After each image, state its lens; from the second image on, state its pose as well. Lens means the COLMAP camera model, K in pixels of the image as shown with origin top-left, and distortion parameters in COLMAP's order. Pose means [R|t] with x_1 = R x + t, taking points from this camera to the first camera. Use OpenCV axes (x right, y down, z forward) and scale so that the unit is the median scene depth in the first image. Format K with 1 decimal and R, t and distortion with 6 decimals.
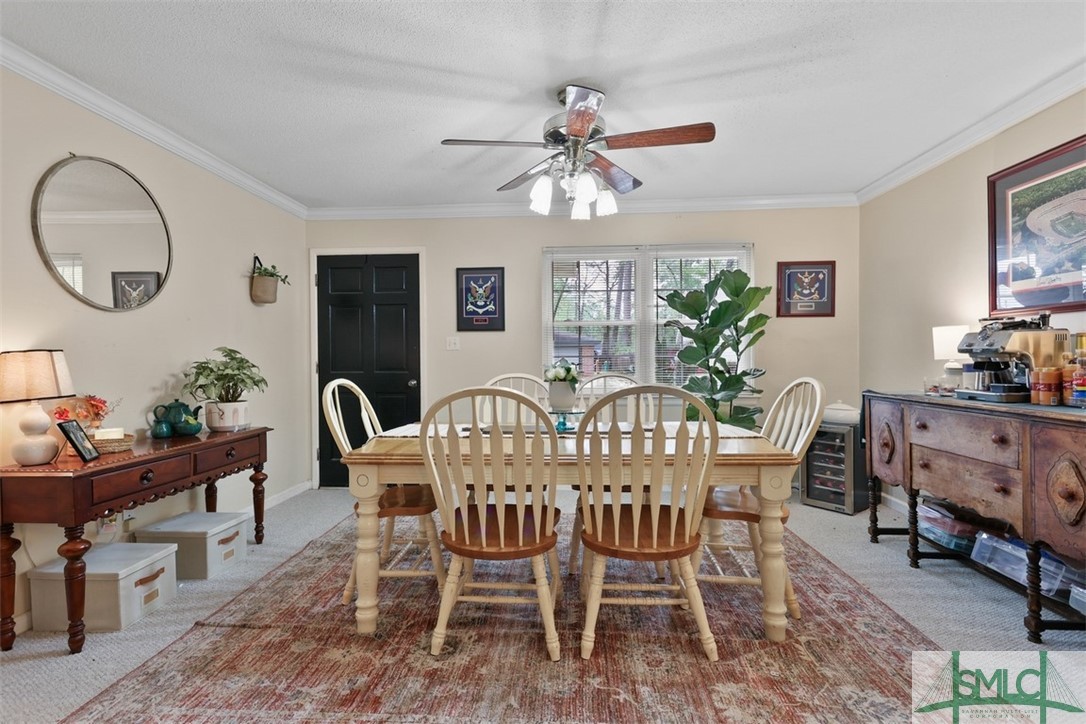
lens RADIAL K [[515.1, 0, 550.2], [0, 515.1, 357.1], [0, 0, 1]] dist [-0.000576, -0.000389]
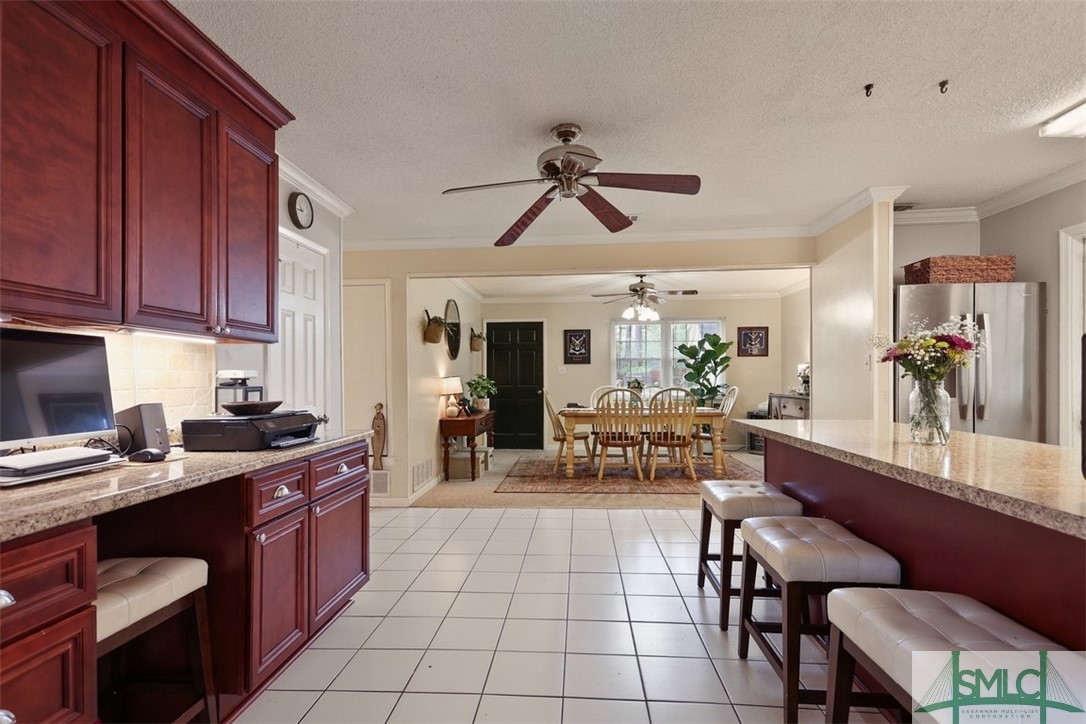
lens RADIAL K [[515.1, 0, 538.5], [0, 515.1, 363.7], [0, 0, 1]] dist [-0.000576, -0.000389]
pose [[0.999025, -0.001597, -0.044110, -0.224441], [0.000542, 0.999714, -0.023917, -0.007289], [0.044136, 0.023870, 0.998740, -0.998398]]
